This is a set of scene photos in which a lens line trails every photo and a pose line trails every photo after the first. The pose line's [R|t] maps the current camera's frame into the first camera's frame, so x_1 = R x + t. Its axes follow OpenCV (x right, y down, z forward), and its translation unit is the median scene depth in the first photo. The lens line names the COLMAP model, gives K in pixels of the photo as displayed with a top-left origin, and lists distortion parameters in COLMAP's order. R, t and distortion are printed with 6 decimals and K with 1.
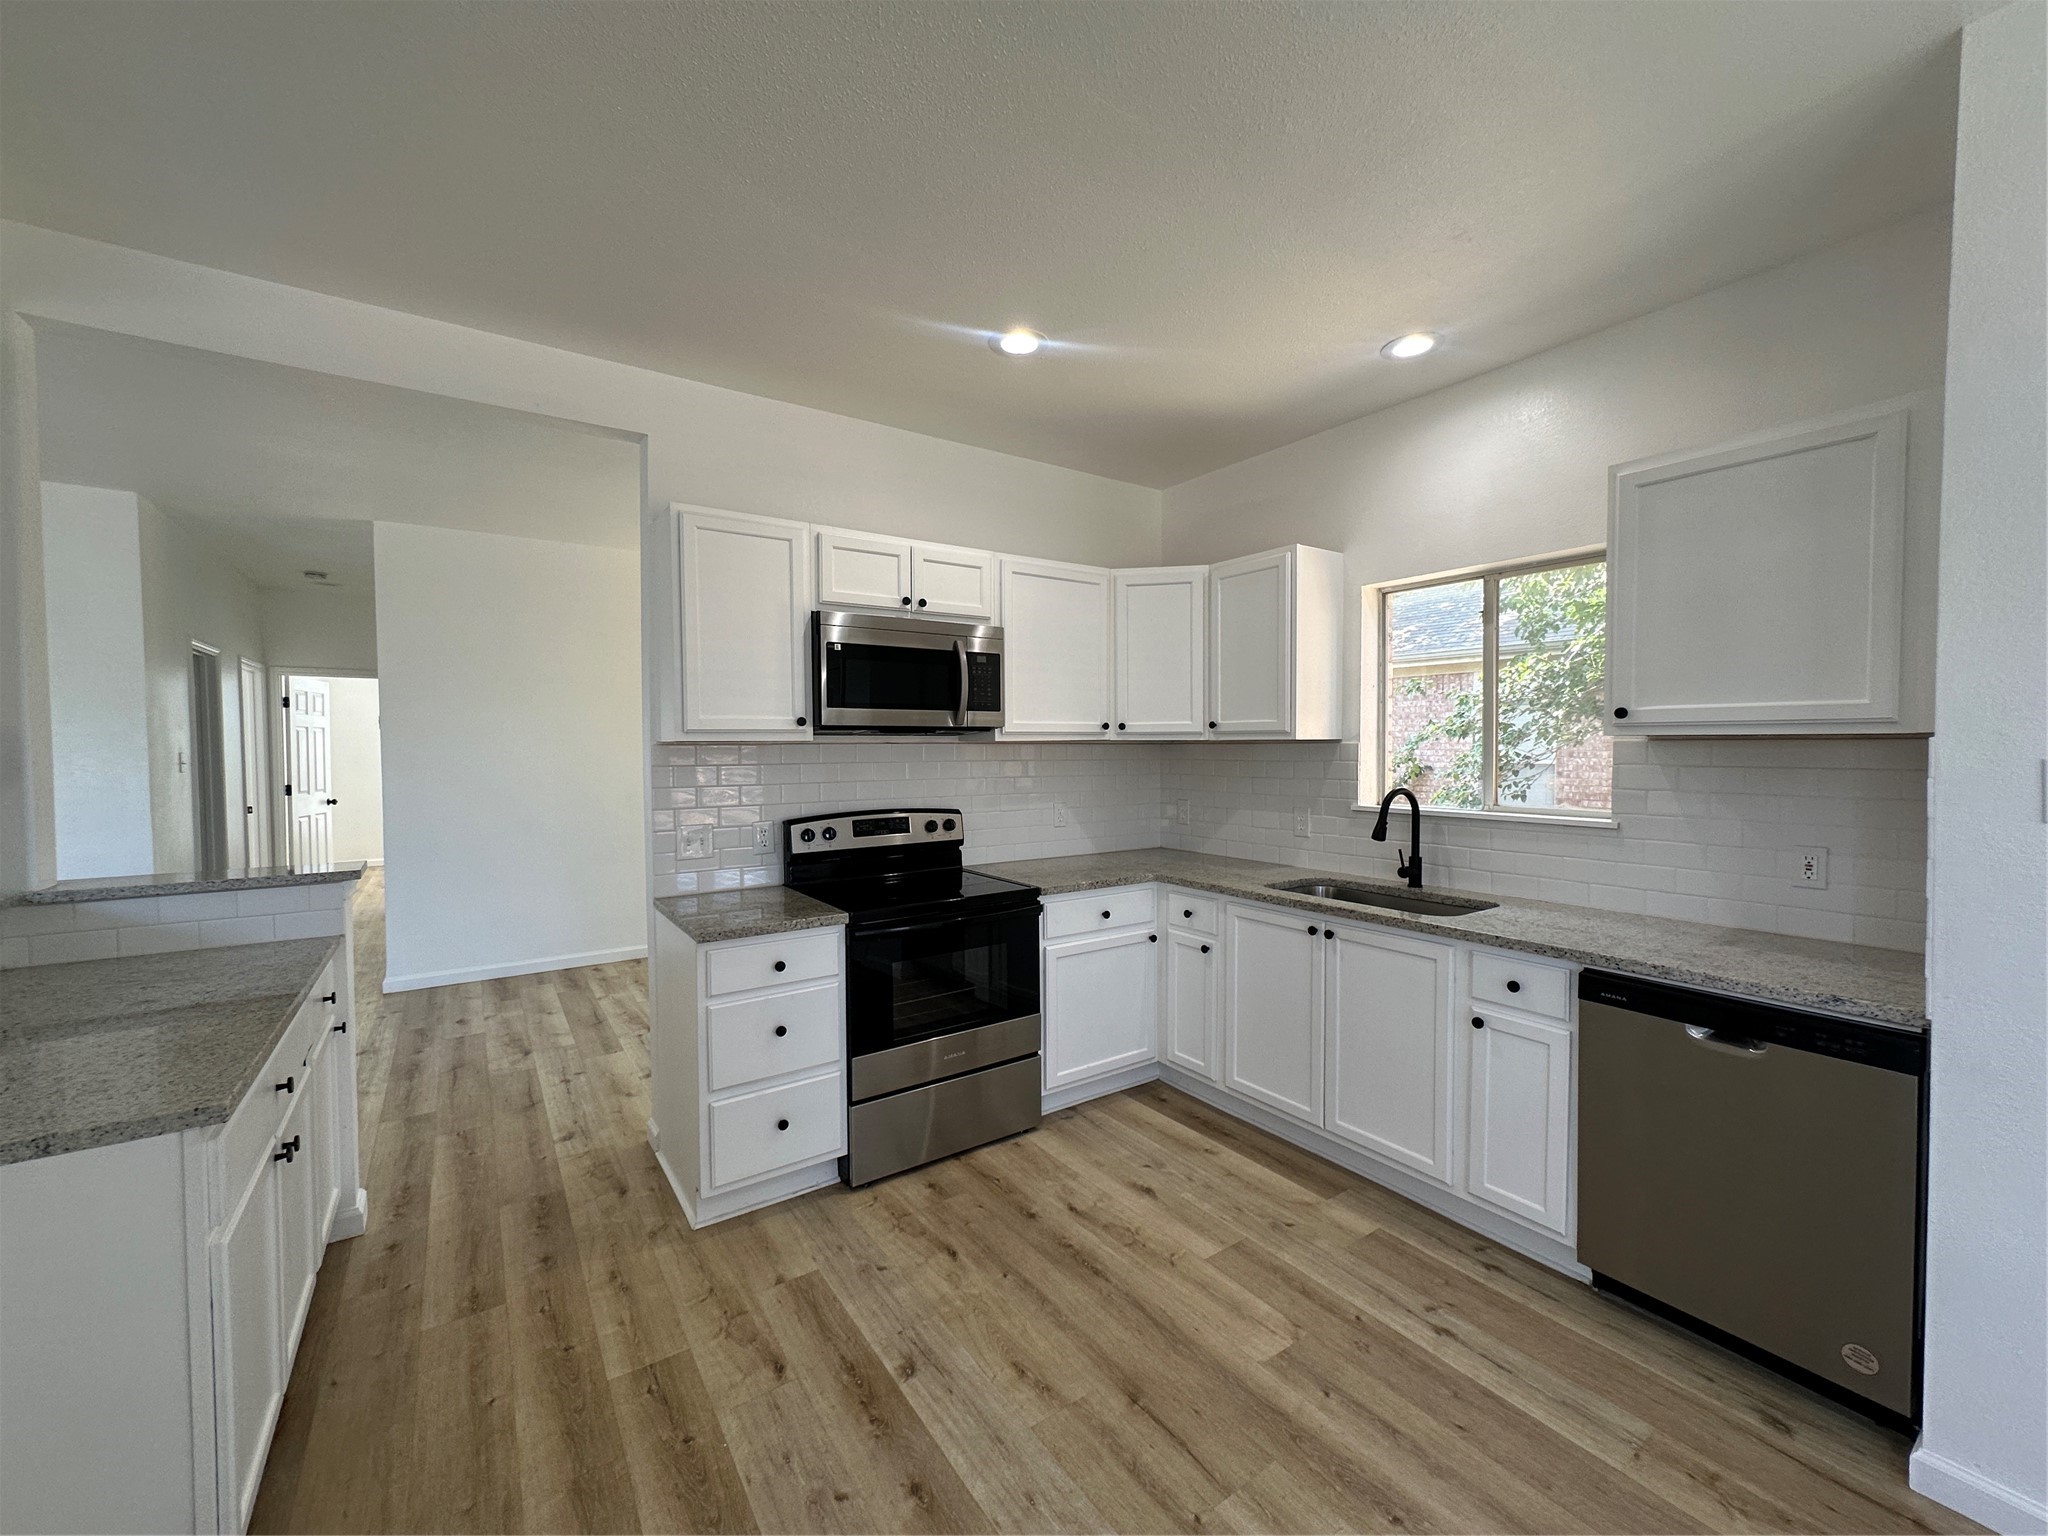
lens RADIAL K [[820.1, 0, 1025.6], [0, 820.1, 769.2], [0, 0, 1]] dist [-0.002818, 0.000776]
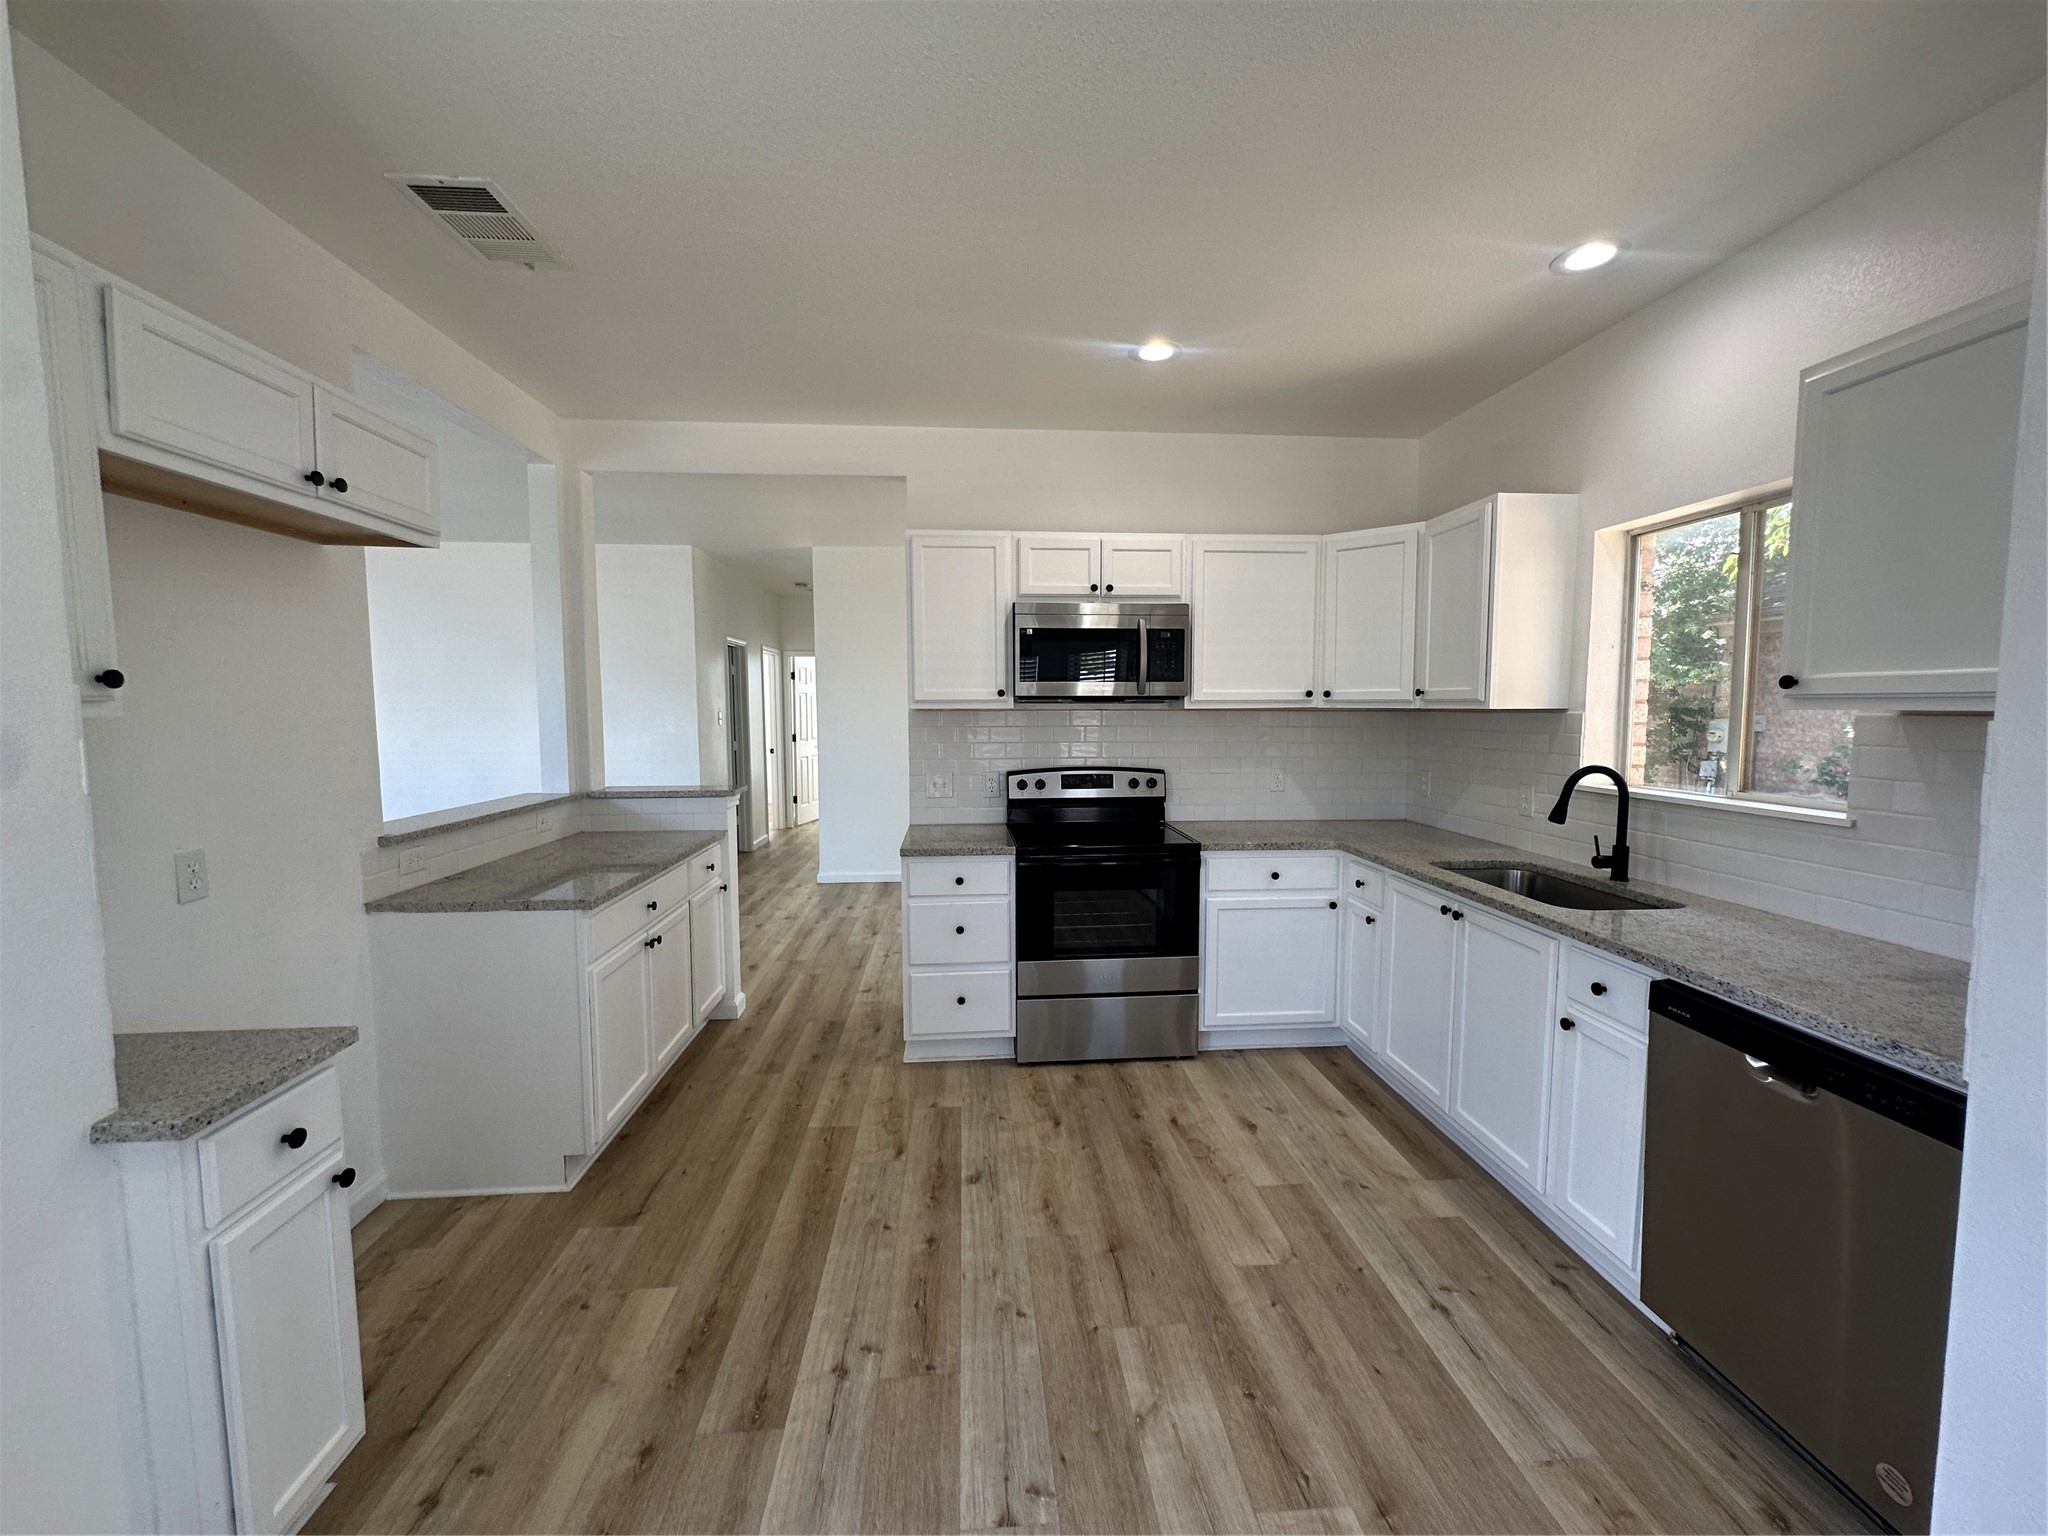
lens RADIAL K [[820.1, 0, 1023.5], [0, 820.1, 767.0], [0, 0, 1]] dist [-0.002818, 0.000776]
pose [[0.863618, 0.040836, -0.502491, 0.408055], [-0.017285, 0.998527, 0.051440, -0.011005], [0.503851, -0.035739, 0.863051, -0.070450]]
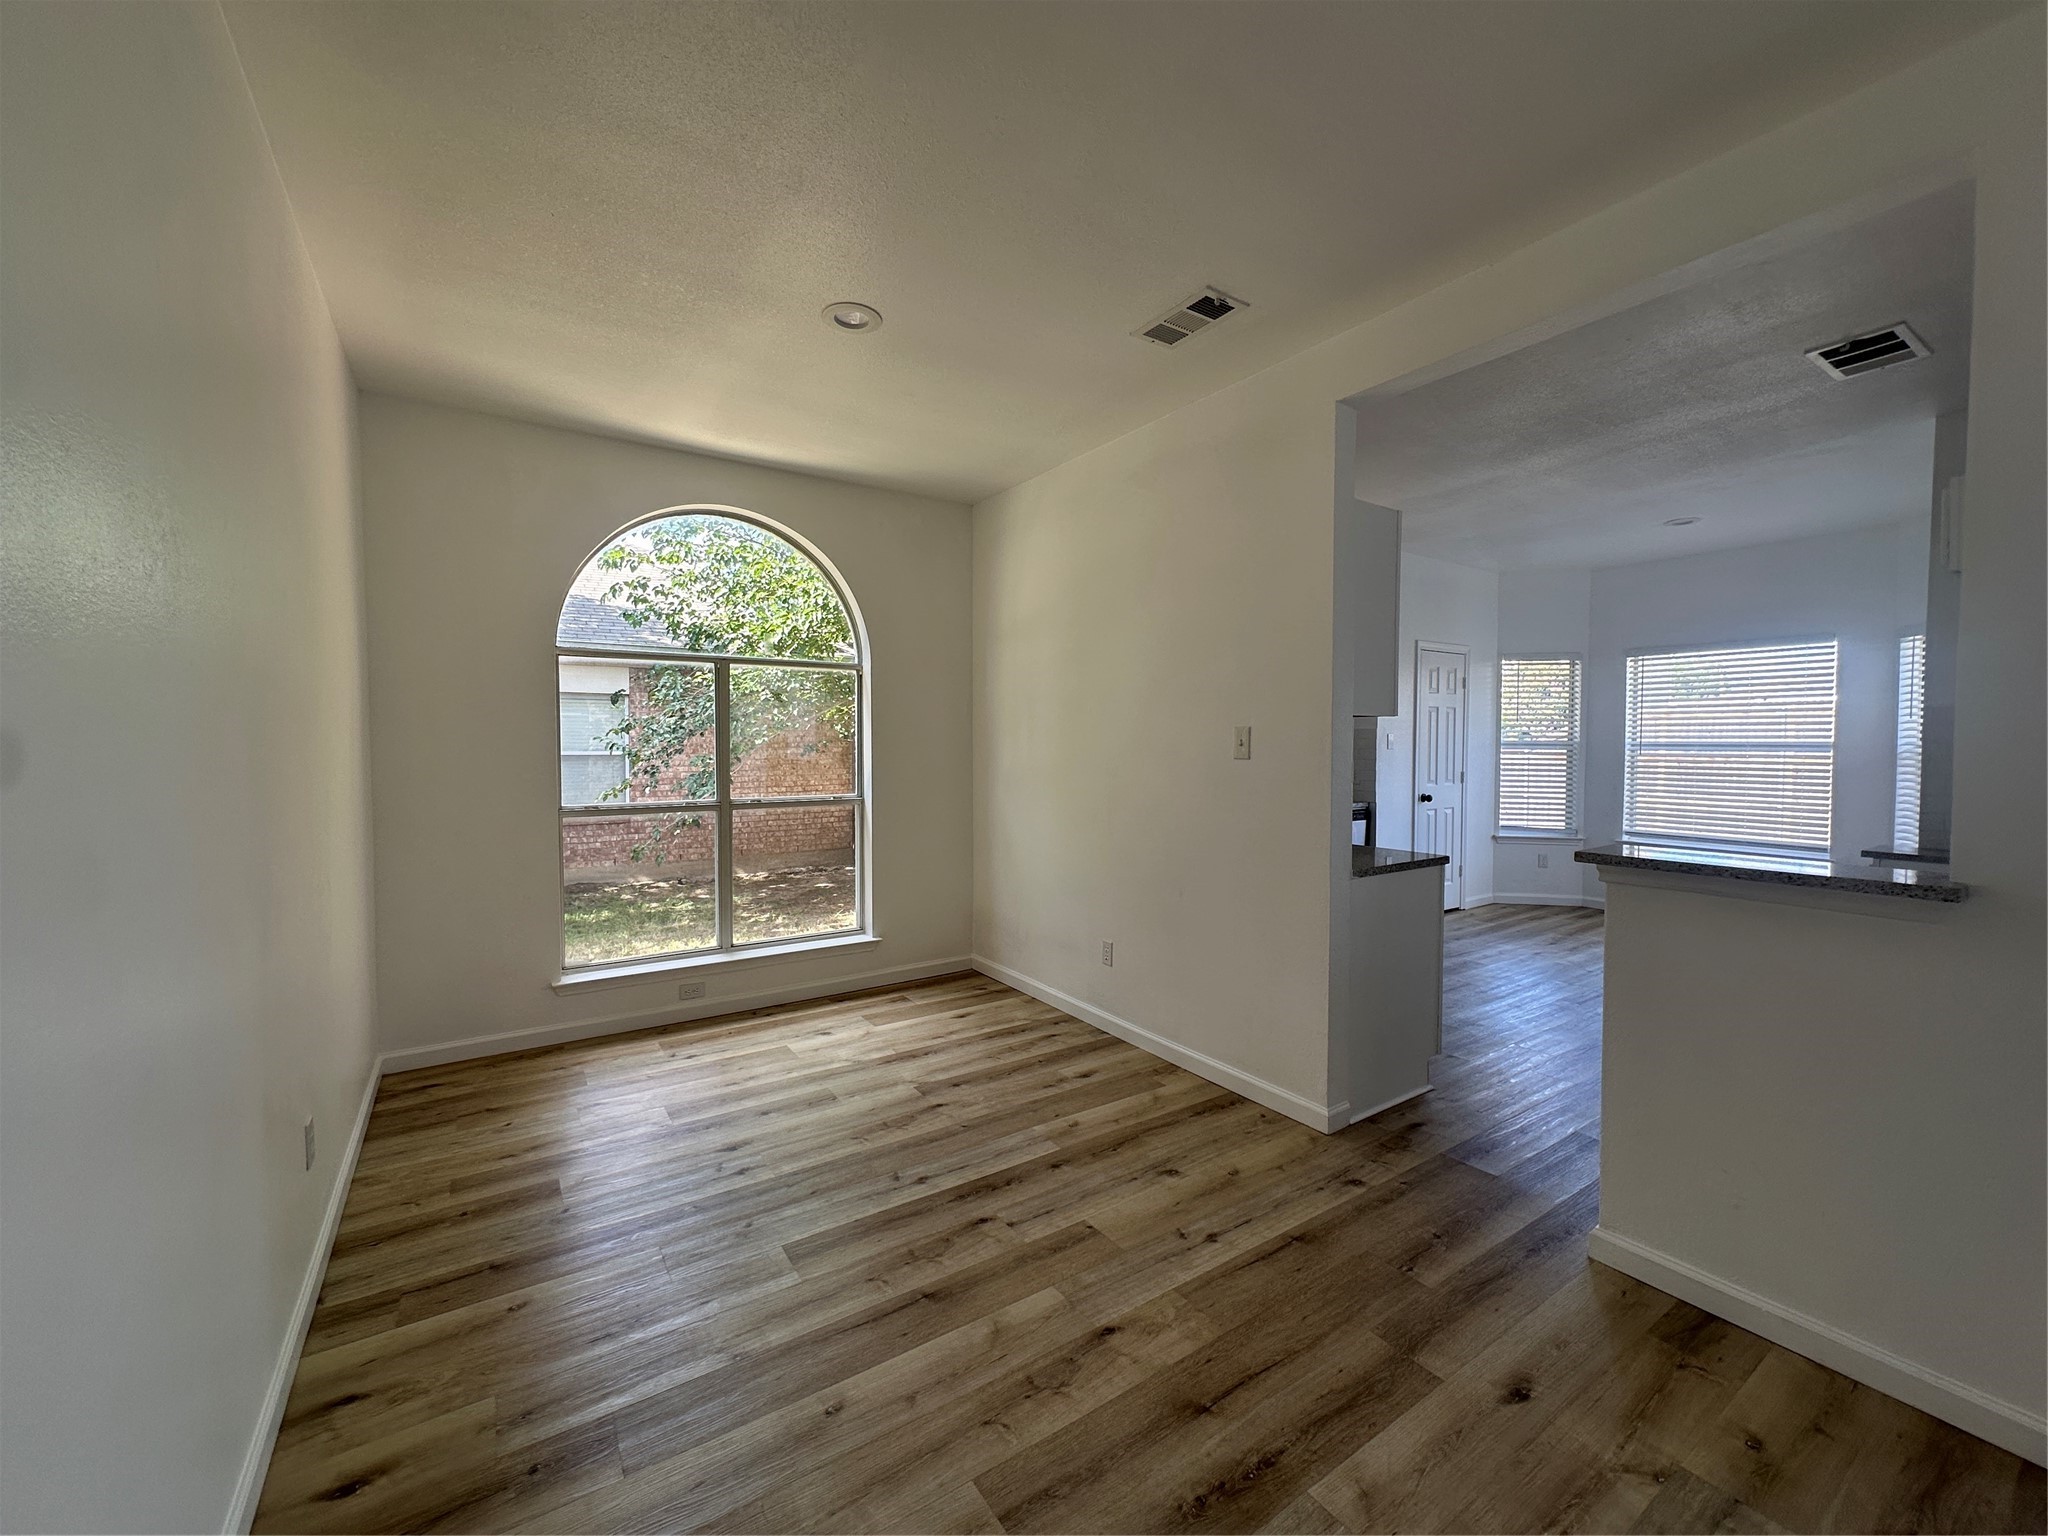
lens RADIAL K [[820.1, 0, 1031.8], [0, 820.1, 769.9], [0, 0, 1]] dist [-0.002818, 0.000776]
pose [[0.008878, -0.030923, 0.999482, -1.559924], [0.032431, 0.999005, 0.030620, -0.008635], [-0.999435, 0.032142, 0.009872, 1.473728]]
